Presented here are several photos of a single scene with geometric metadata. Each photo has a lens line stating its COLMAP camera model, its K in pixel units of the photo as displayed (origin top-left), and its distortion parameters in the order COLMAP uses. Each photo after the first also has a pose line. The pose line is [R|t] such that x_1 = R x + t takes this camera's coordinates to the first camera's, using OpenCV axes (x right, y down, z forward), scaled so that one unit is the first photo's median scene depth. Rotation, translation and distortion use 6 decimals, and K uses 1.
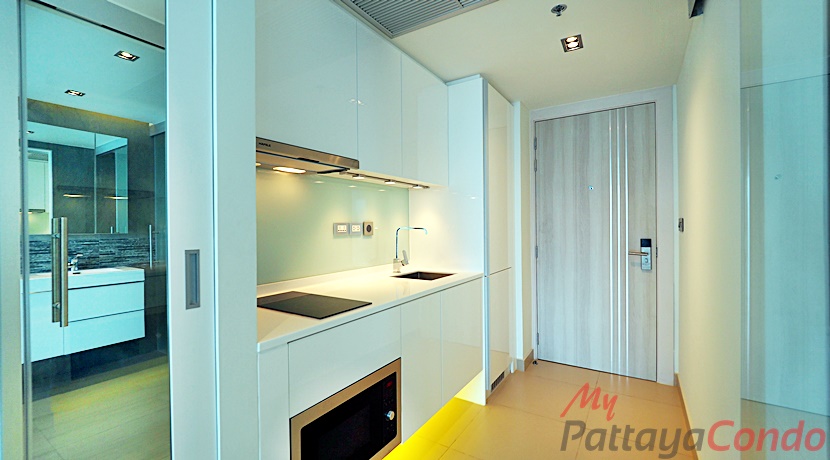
lens RADIAL K [[353.0, 0, 404.2], [0, 353.0, 227.0], [0, 0, 1]] dist [-0.002370, -0.000010]
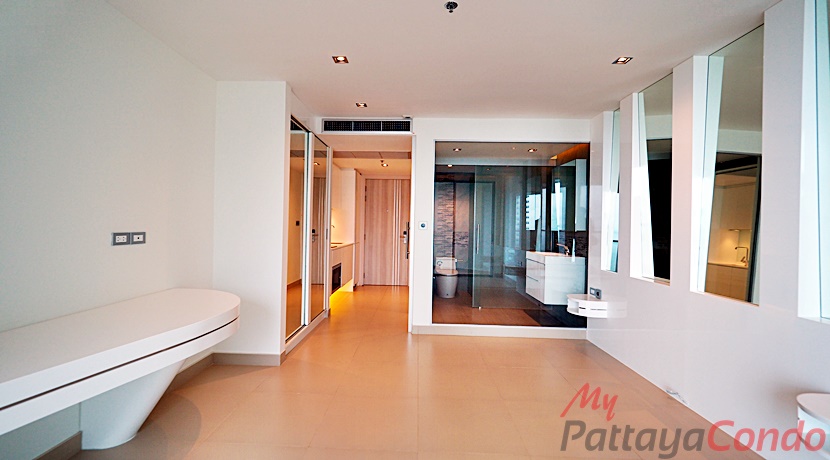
lens RADIAL K [[353.0, 0, 404.2], [0, 353.0, 227.0], [0, 0, 1]] dist [-0.002370, -0.000010]
pose [[0.847216, 0.027638, 0.530529, -0.836750], [-0.033154, 0.999450, 0.000879, -0.007159], [-0.530213, -0.018334, 0.847666, -1.414168]]
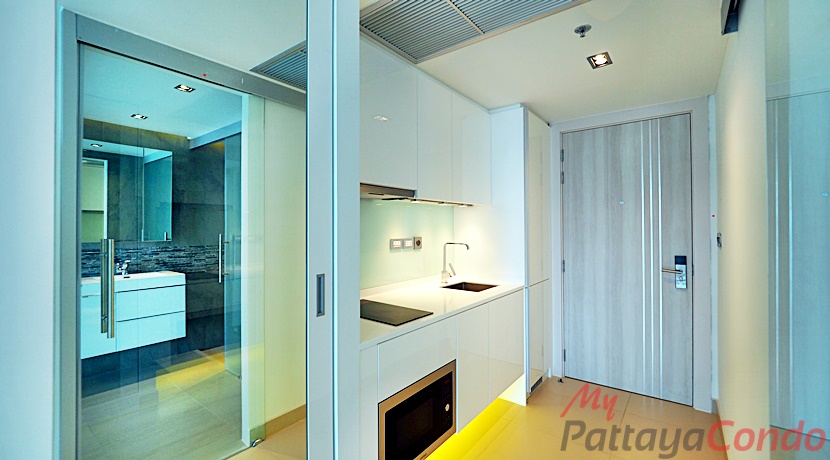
lens RADIAL K [[386.0, 0, 378.3], [0, 386.0, 225.1], [0, 0, 1]] dist [0.024732, -0.015500]
pose [[0.998355, 0.006868, -0.056929, -0.158330], [-0.007194, 0.999959, -0.005519, -0.045254], [0.056889, 0.005920, 0.998363, -0.226802]]
